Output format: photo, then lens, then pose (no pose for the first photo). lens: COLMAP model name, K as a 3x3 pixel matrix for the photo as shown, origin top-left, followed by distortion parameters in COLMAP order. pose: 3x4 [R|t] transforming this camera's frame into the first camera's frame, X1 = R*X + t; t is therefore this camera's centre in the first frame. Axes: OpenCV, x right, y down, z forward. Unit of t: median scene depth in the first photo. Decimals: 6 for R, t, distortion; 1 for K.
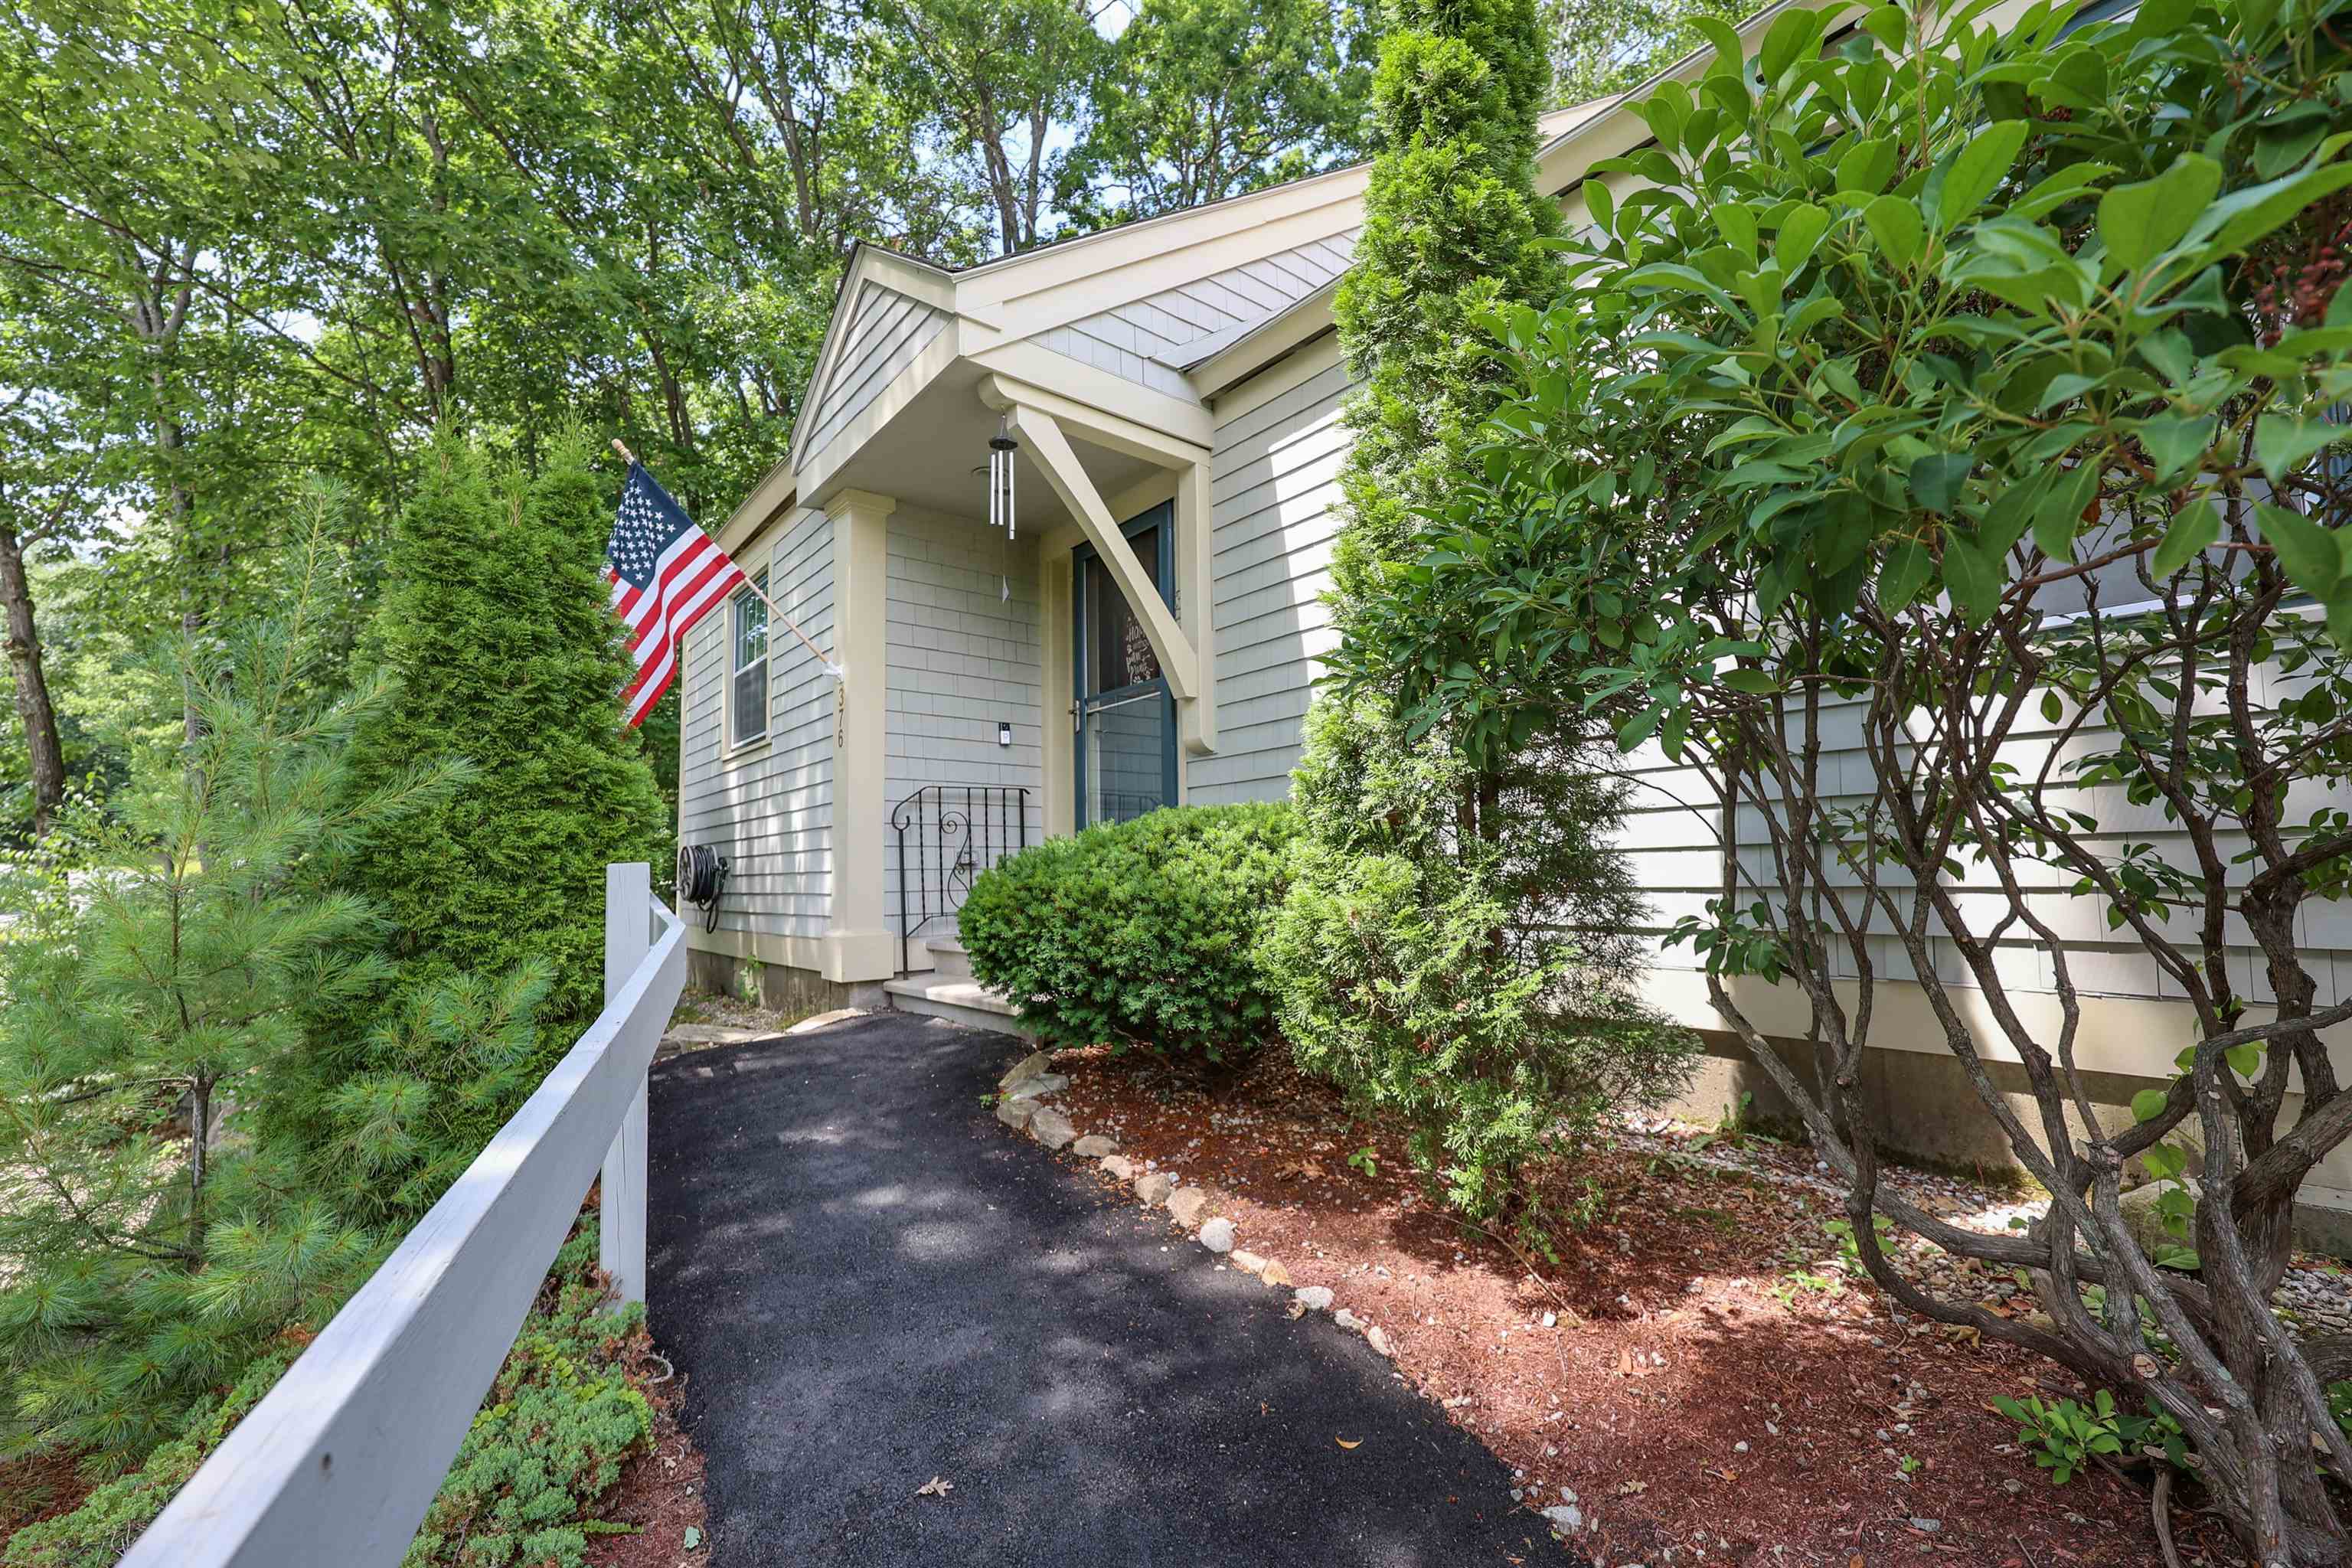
lens RADIAL K [[986.2, 0, 1179.7], [0, 986.2, 798.4], [0, 0, 1]] dist [0.000791, 0.000113]
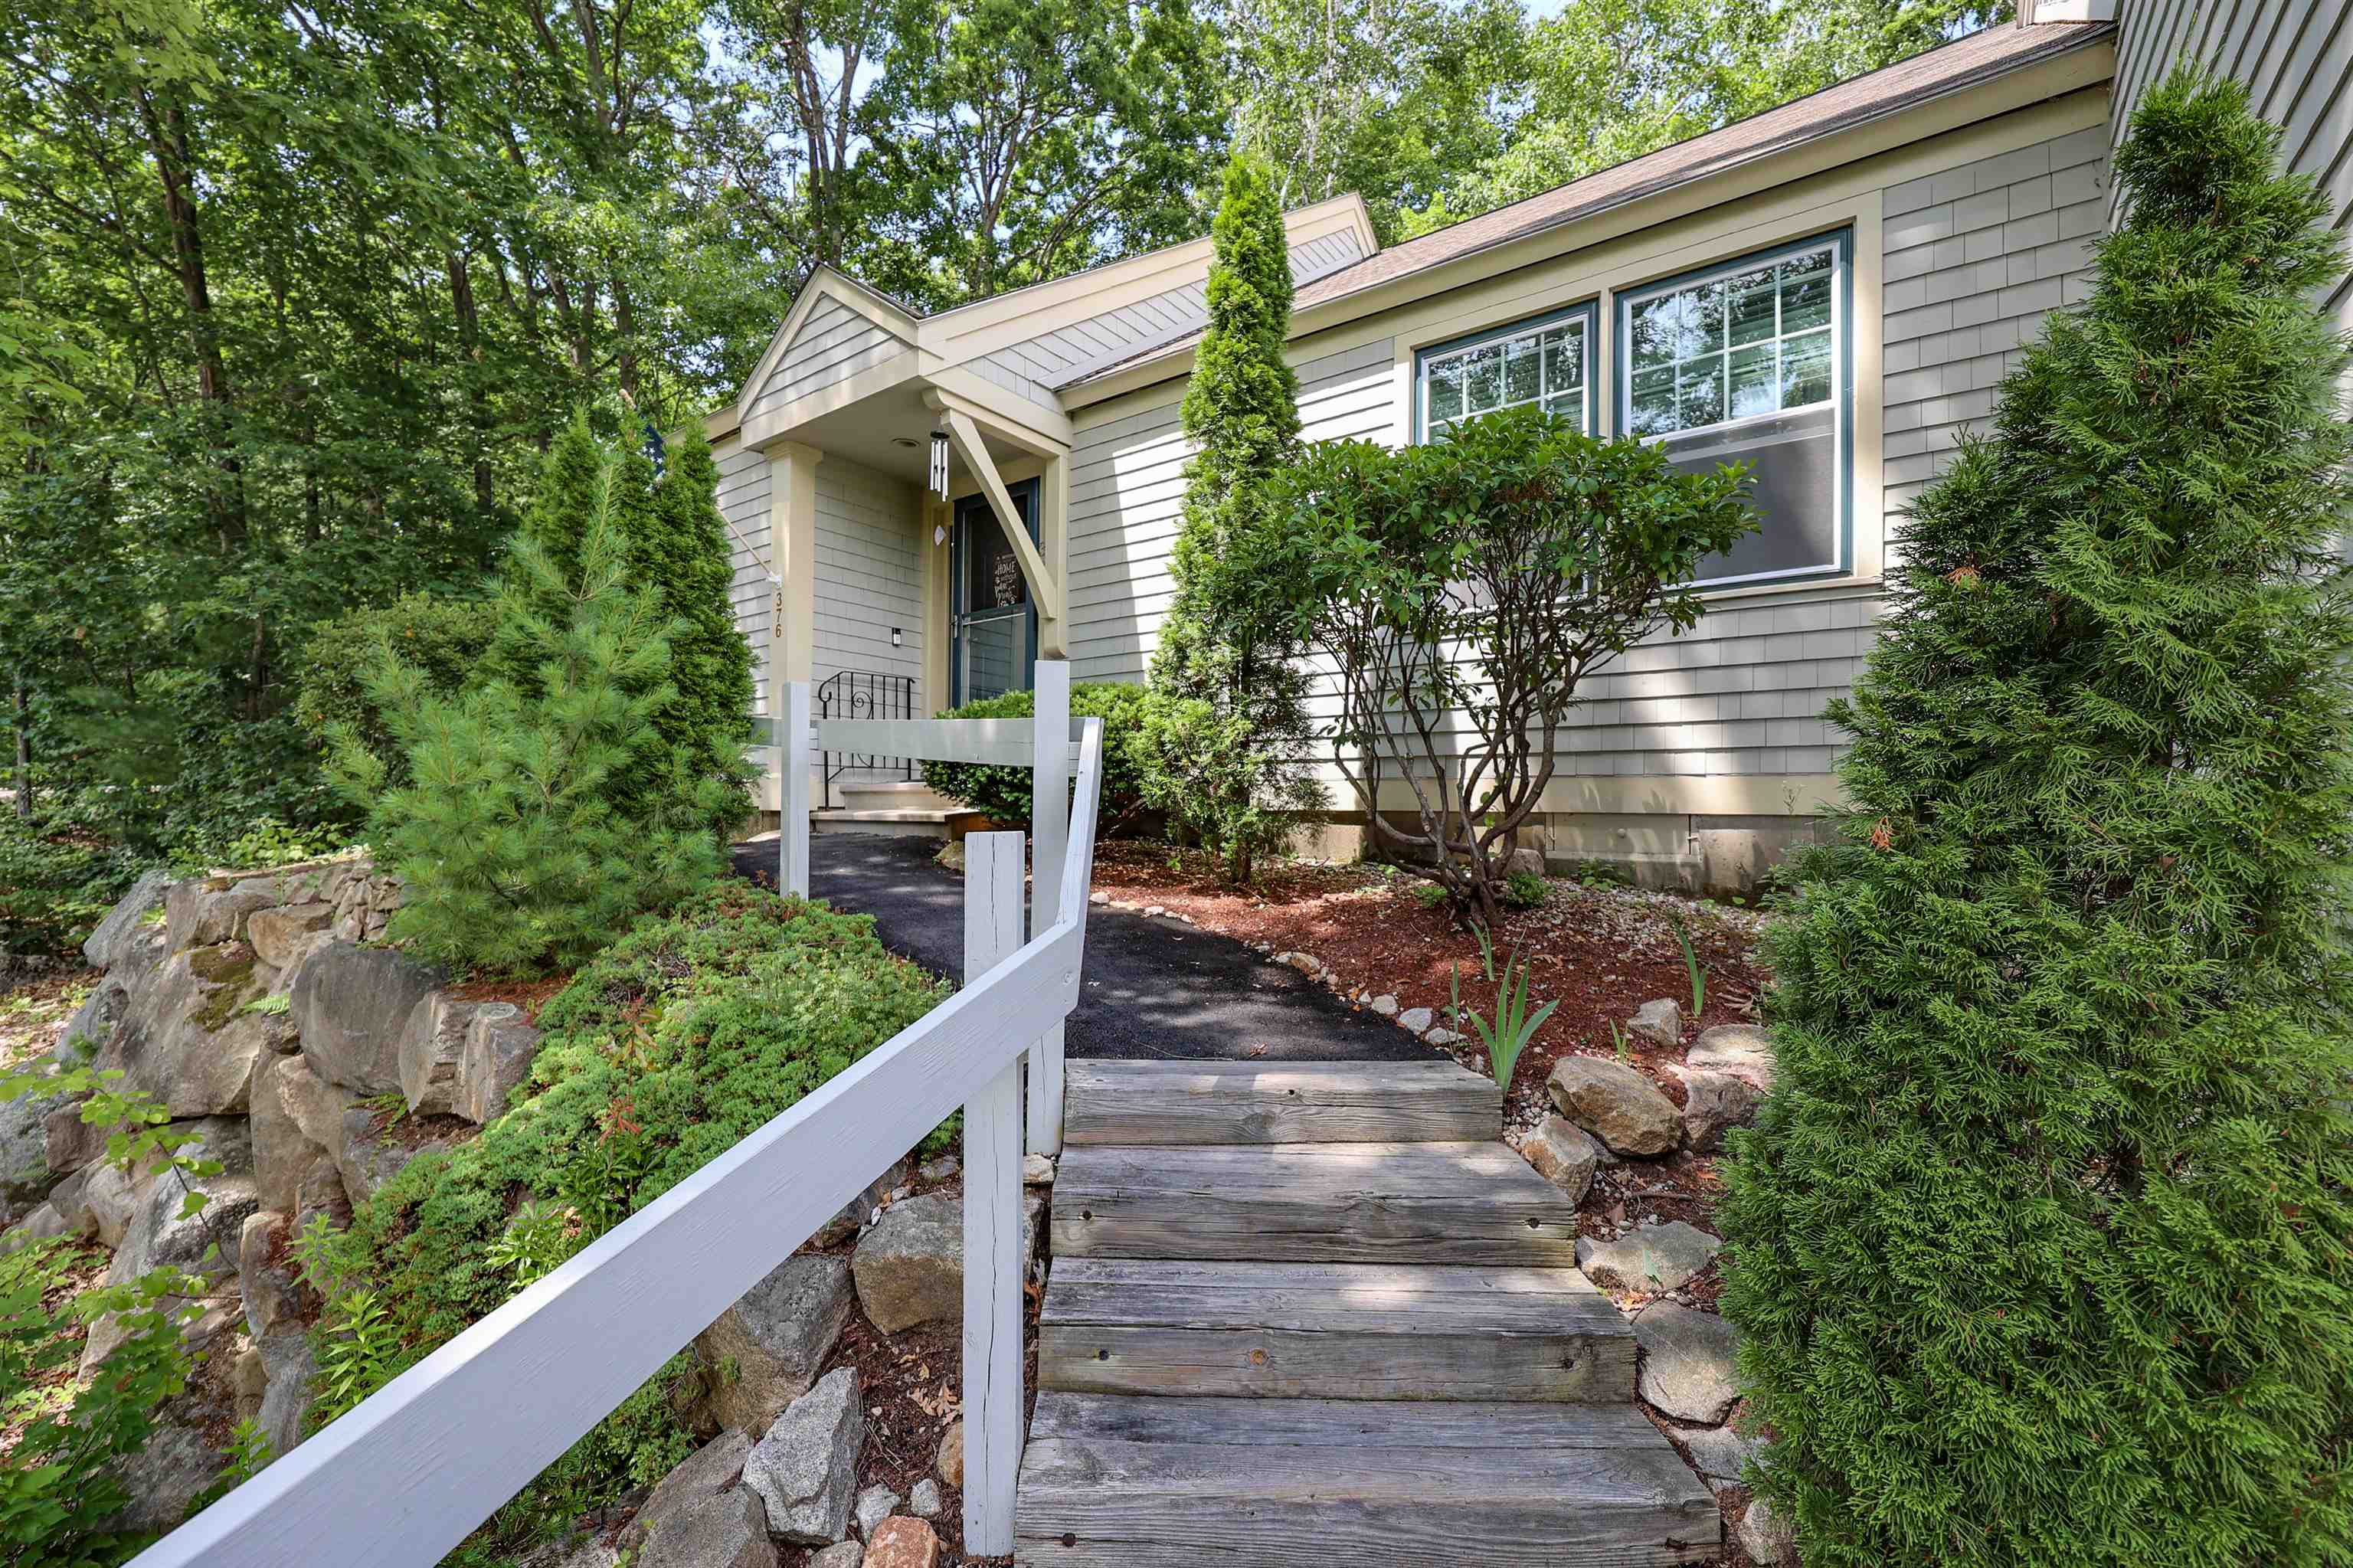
lens RADIAL K [[977.7, 0, 1176.5], [0, 977.7, 784.0], [0, 0, 1]] dist [-0.001678, -0.000127]
pose [[0.969364, 0.031958, 0.243543, -0.251463], [-0.044180, 0.998015, 0.044888, 0.113683], [-0.241625, -0.054273, 0.968851, -0.756160]]
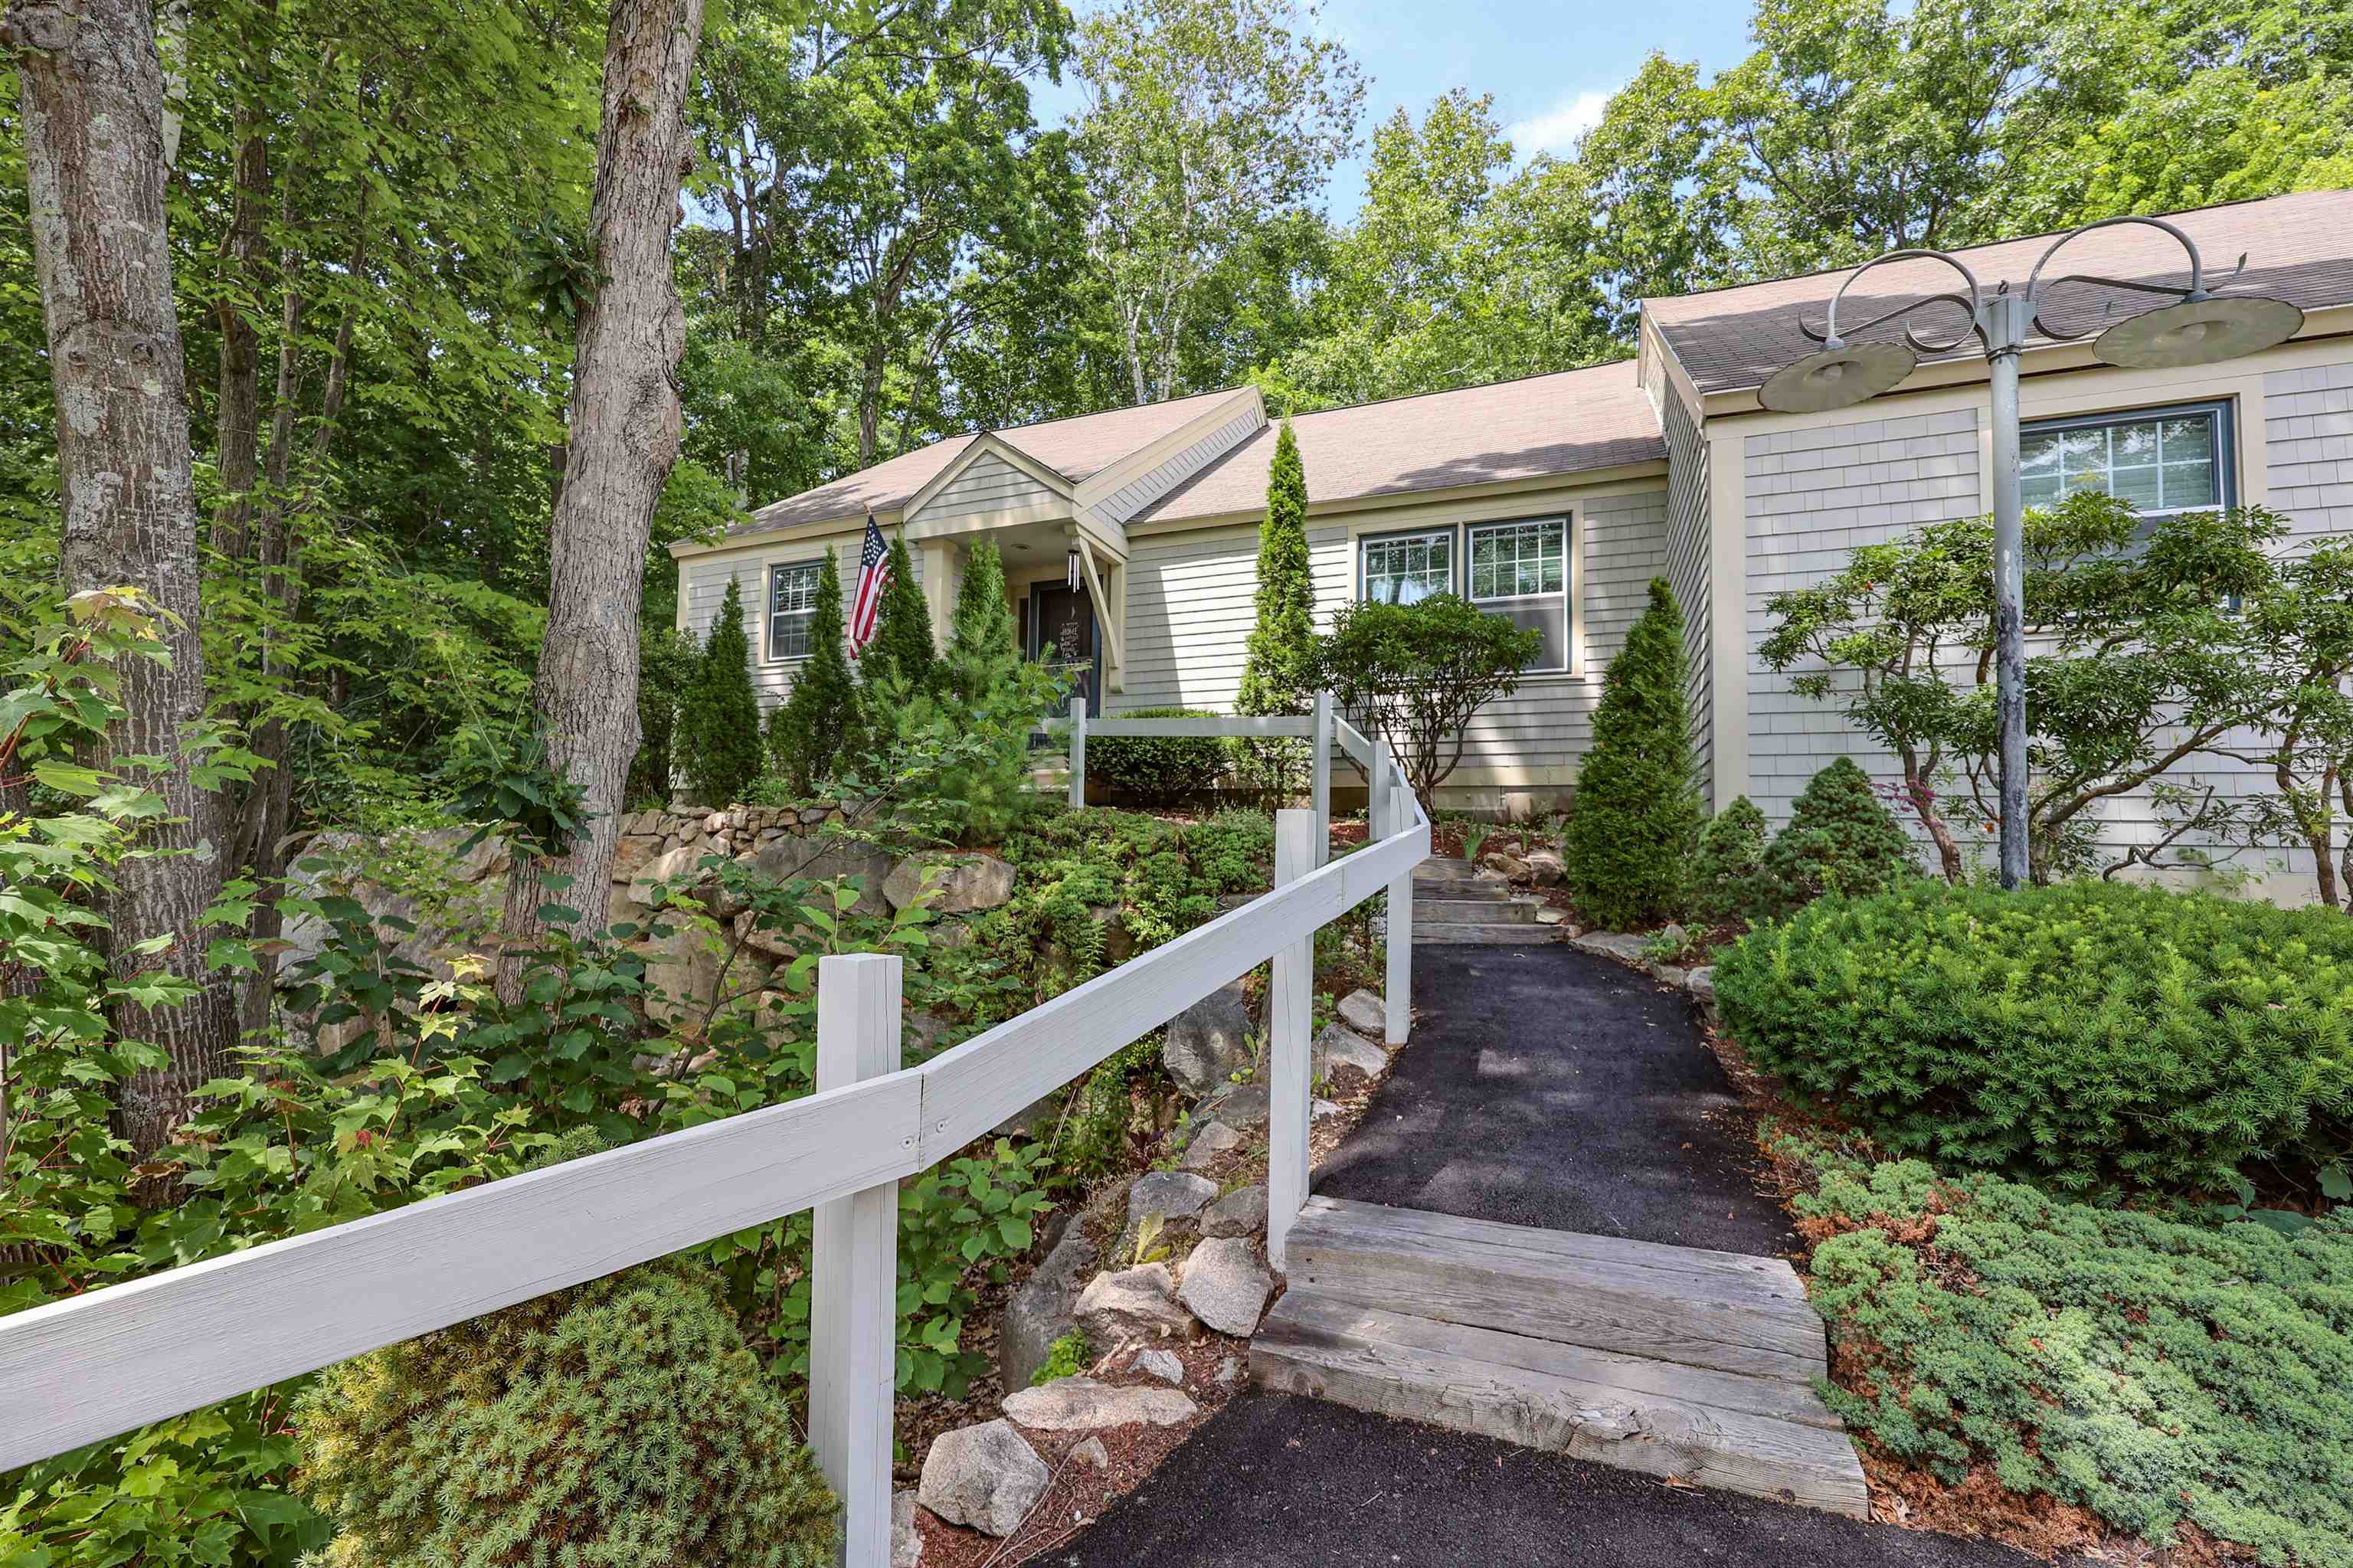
lens RADIAL K [[977.7, 0, 1176.5], [0, 977.7, 784.0], [0, 0, 1]] dist [-0.001678, -0.000127]
pose [[0.874649, 0.070738, 0.479569, -1.517057], [-0.070434, 0.997342, -0.018652, 0.324687], [-0.479613, -0.017464, 0.877306, -1.719392]]
